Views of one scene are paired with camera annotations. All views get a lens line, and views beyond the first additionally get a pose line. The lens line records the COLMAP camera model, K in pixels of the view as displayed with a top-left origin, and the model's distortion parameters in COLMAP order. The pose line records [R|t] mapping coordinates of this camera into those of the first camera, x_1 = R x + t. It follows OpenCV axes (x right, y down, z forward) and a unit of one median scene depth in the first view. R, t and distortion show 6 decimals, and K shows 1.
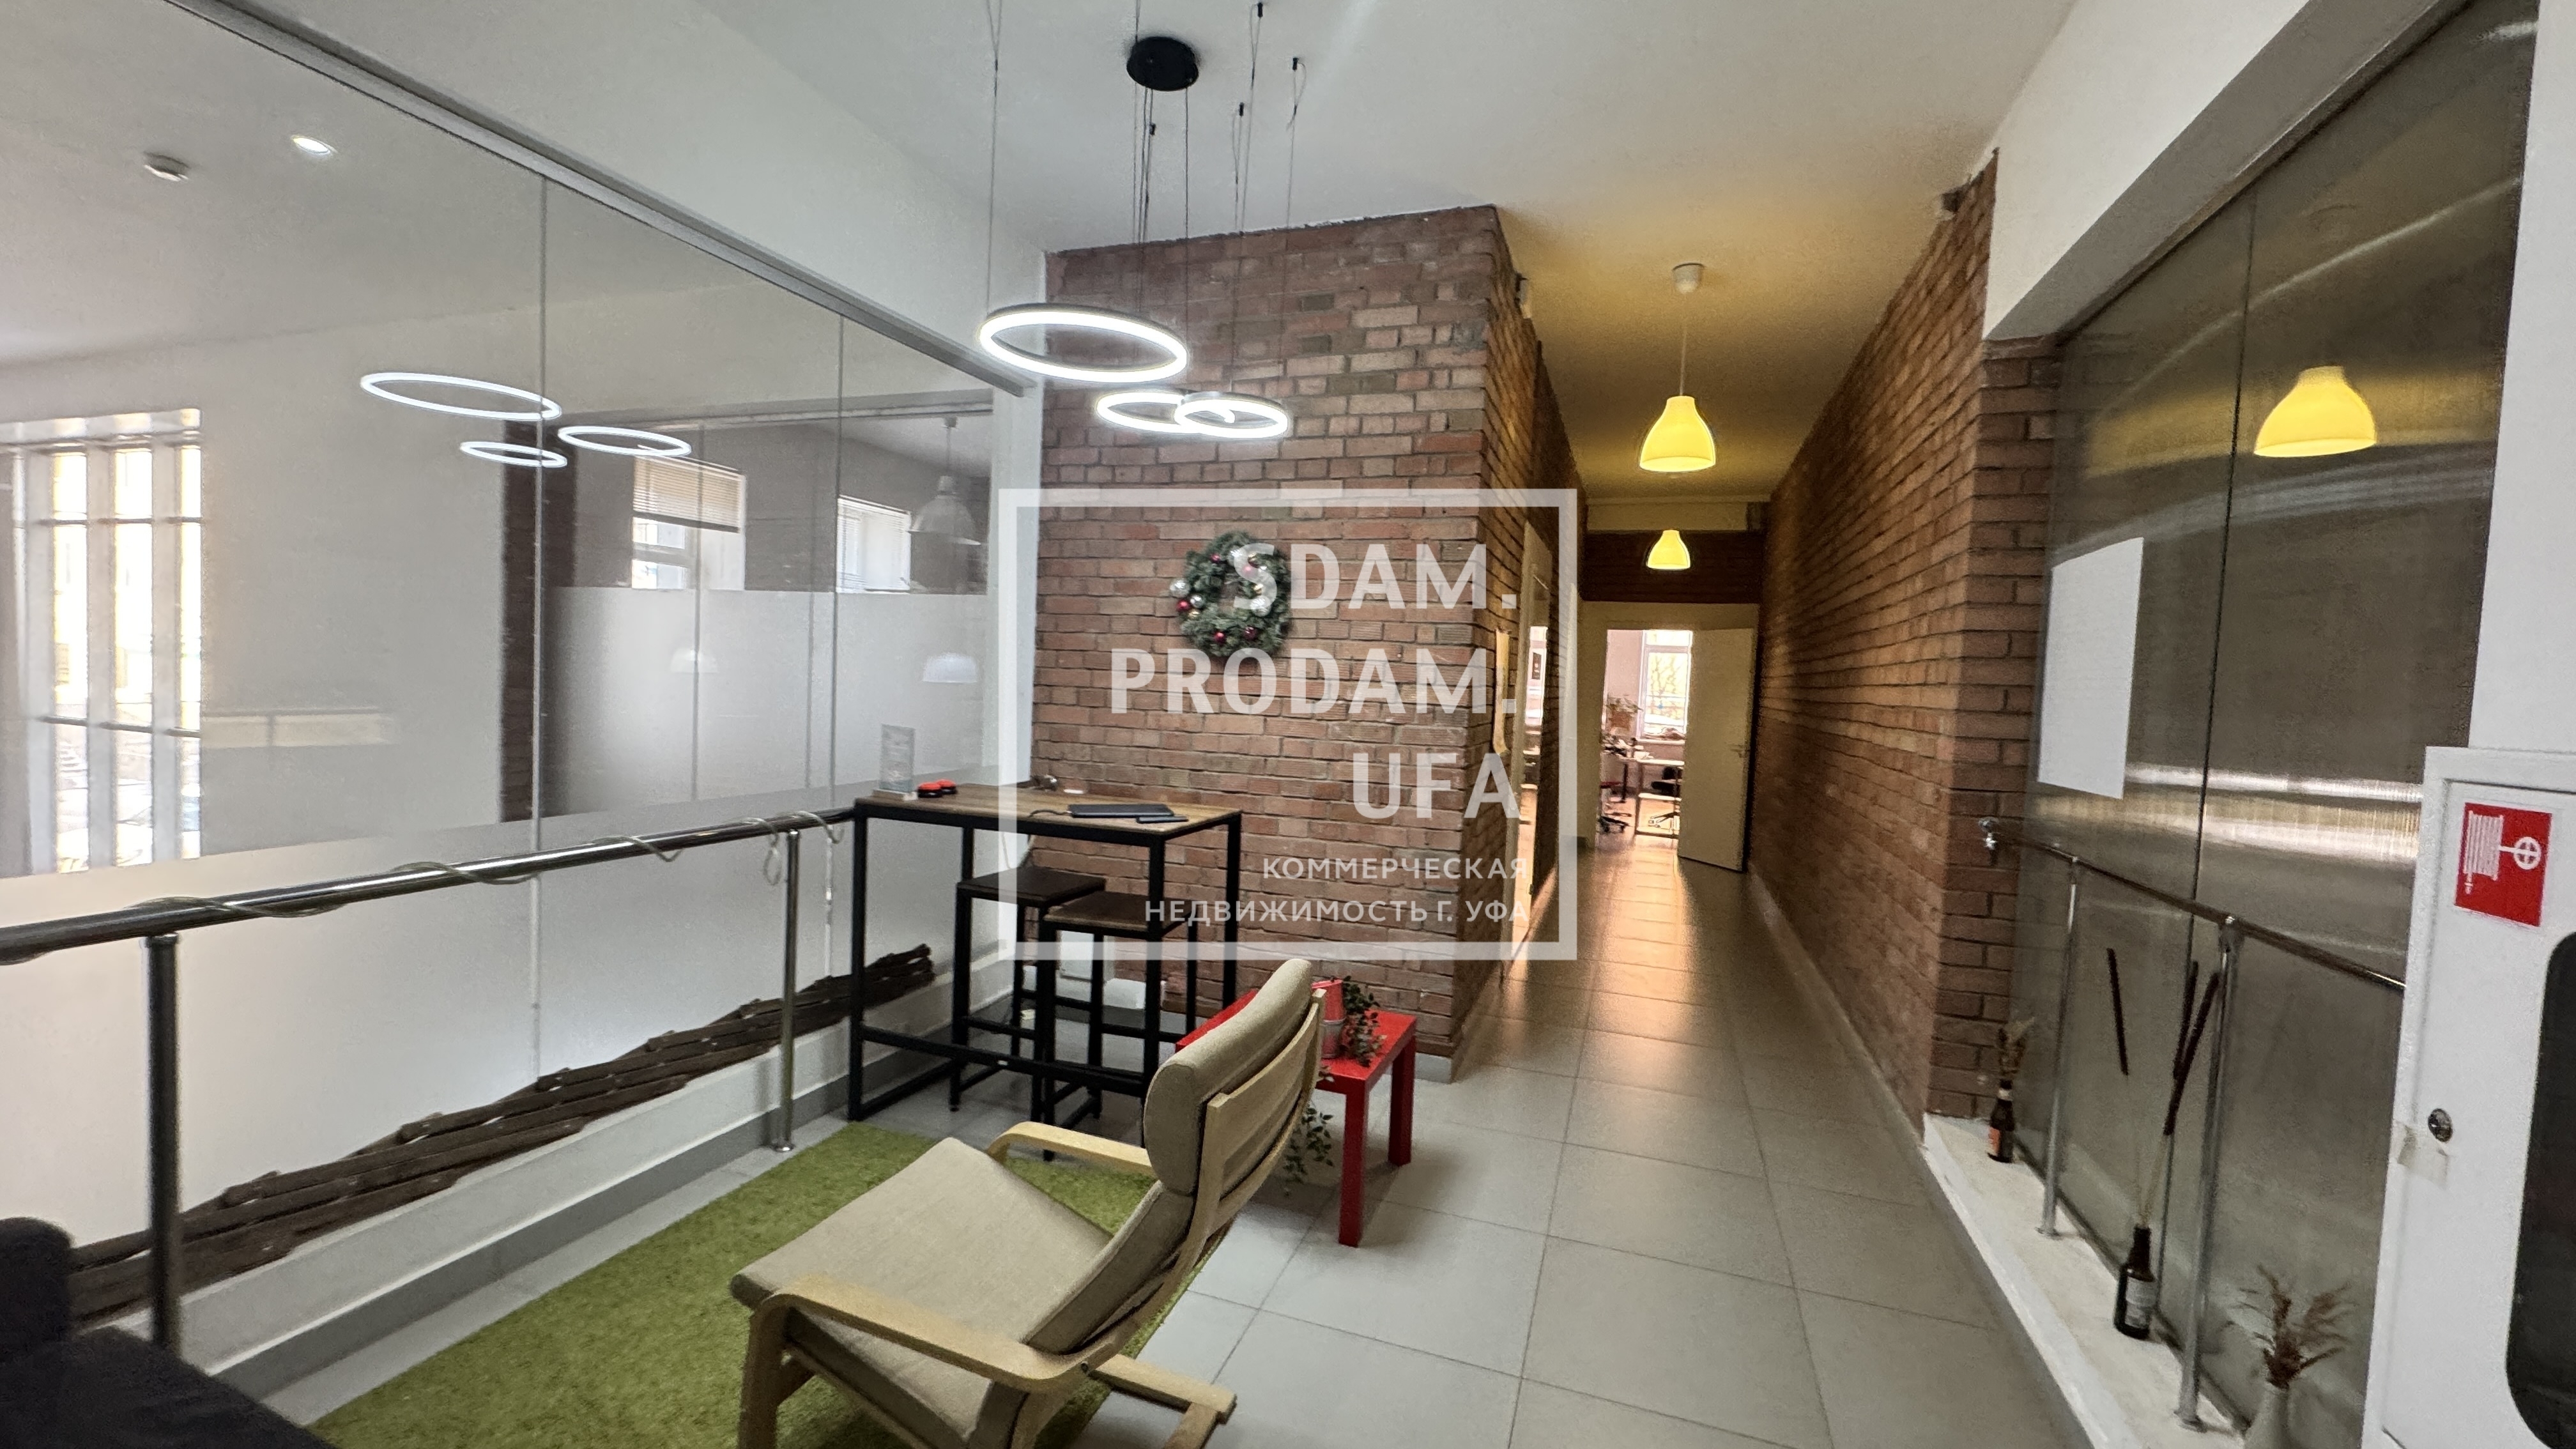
lens RADIAL K [[1009.0, 0, 1287.0], [0, 1009.0, 721.8], [0, 0, 1]] dist [0.002273, -0.000526]
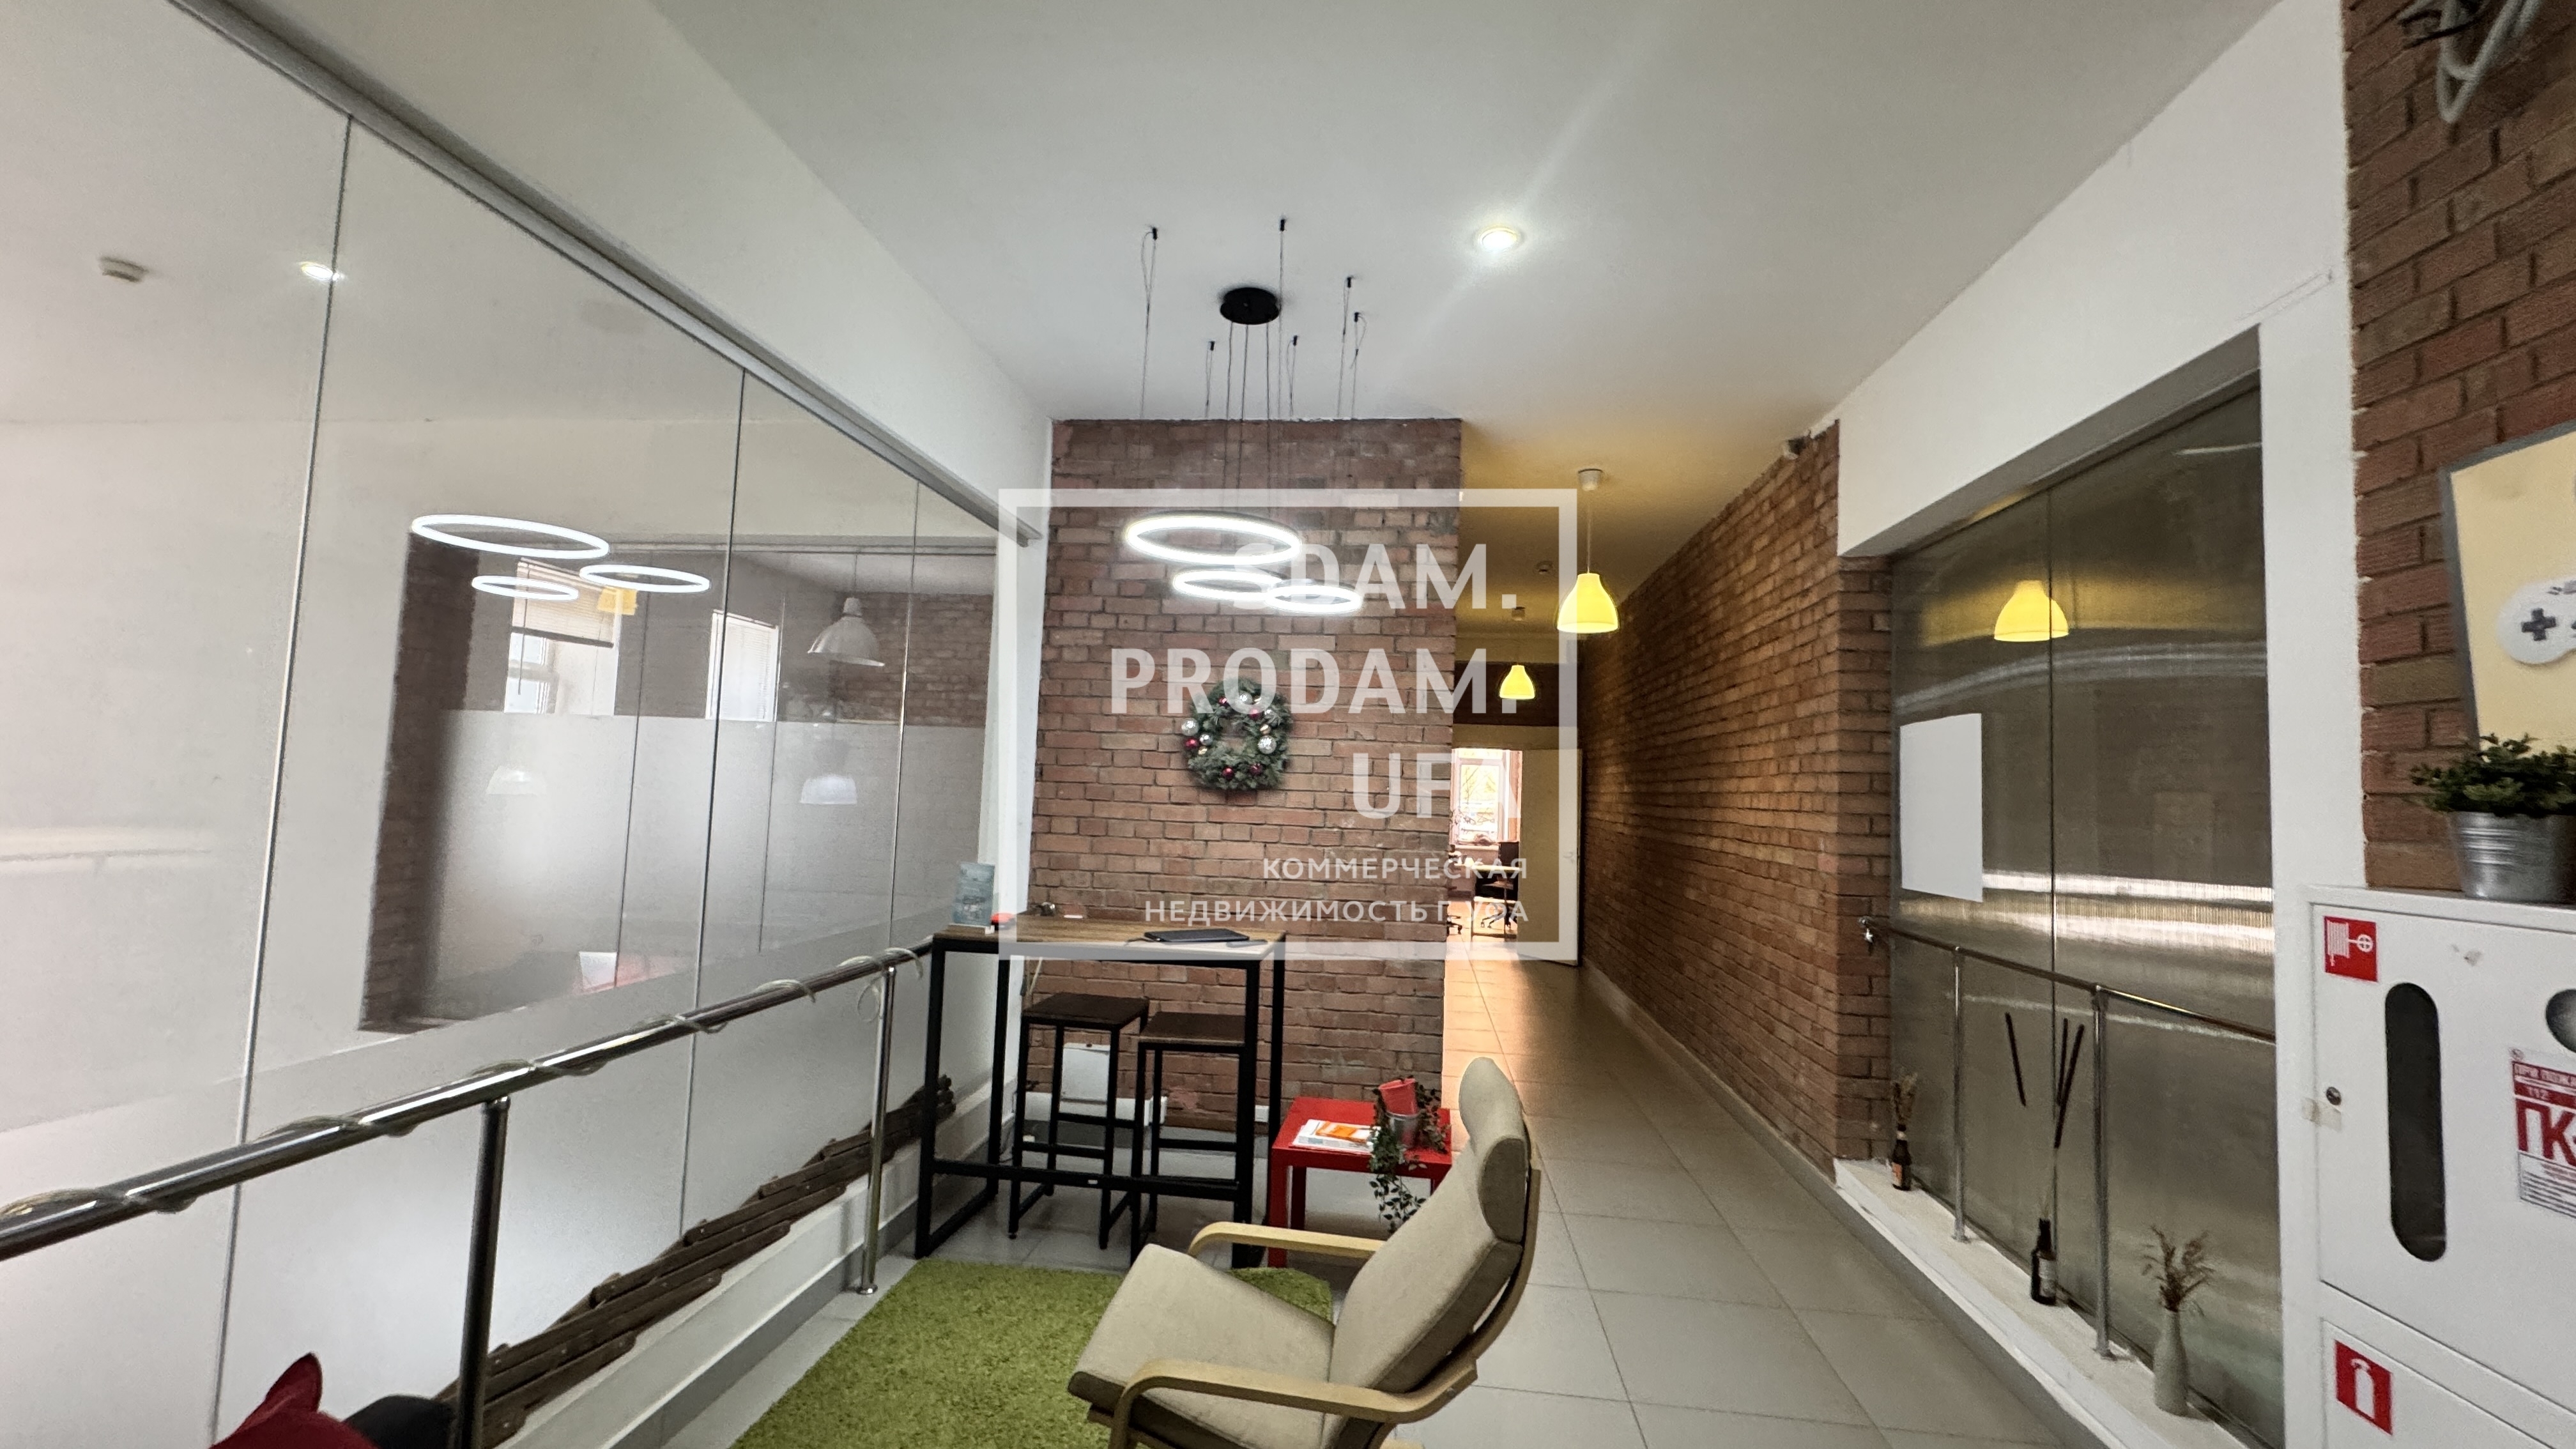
lens RADIAL K [[1009.0, 0, 1287.6], [0, 1009.0, 724.9], [0, 0, 1]] dist [0.002273, -0.000526]
pose [[0.976393, 0.008042, 0.215851, -0.294112], [0.013824, 0.994931, -0.099601, -0.029522], [-0.215558, 0.100234, 0.971333, -0.114702]]
